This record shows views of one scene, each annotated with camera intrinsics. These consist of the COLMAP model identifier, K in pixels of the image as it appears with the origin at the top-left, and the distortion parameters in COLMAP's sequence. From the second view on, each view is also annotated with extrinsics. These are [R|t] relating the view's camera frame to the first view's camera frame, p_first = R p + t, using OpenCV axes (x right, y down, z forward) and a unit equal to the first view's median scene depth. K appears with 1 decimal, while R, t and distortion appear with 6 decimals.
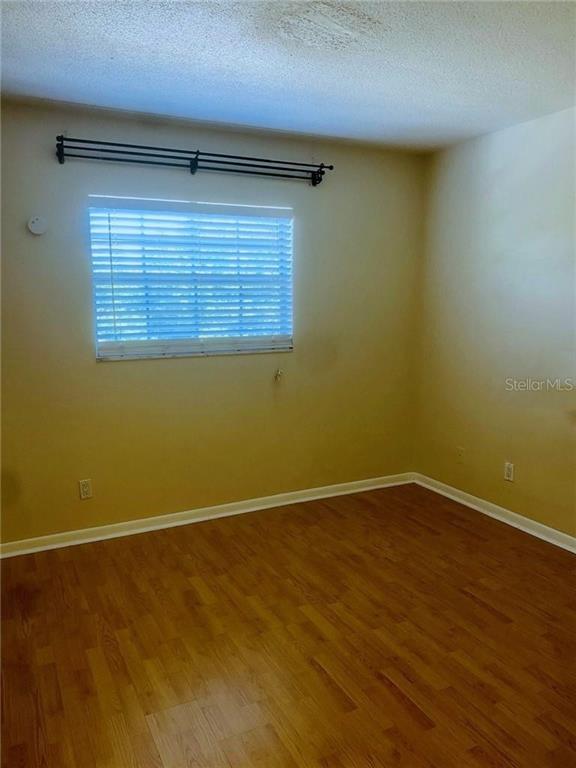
lens RADIAL K [[576.3, 0, 288.0], [0, 576.3, 384.0], [0, 0, 1]] dist [0.030545, -0.002655]
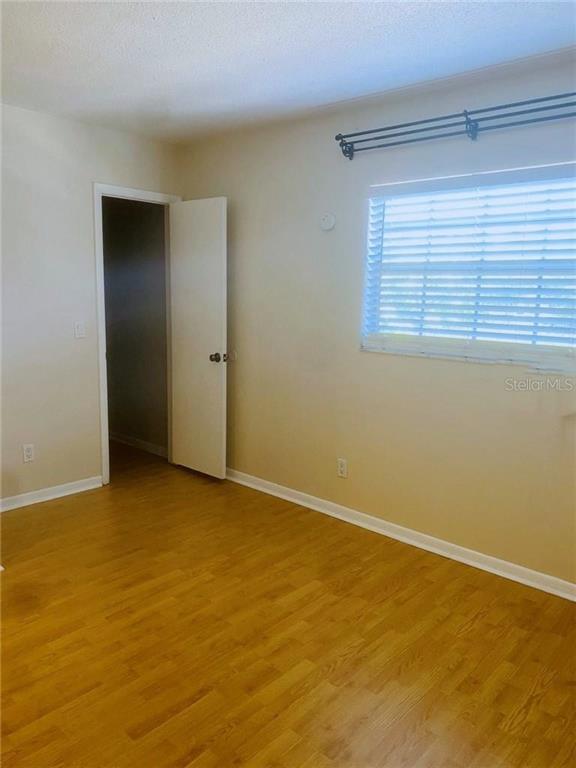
lens RADIAL K [[595.6, 0, 288.0], [0, 595.6, 384.0], [0, 0, 1]] dist [0.010779, -0.002842]
pose [[0.362328, 0.173213, -0.915814, 0.594179], [-0.164206, 0.979074, 0.120212, -0.085323], [0.917472, 0.106825, 0.383189, 0.488969]]
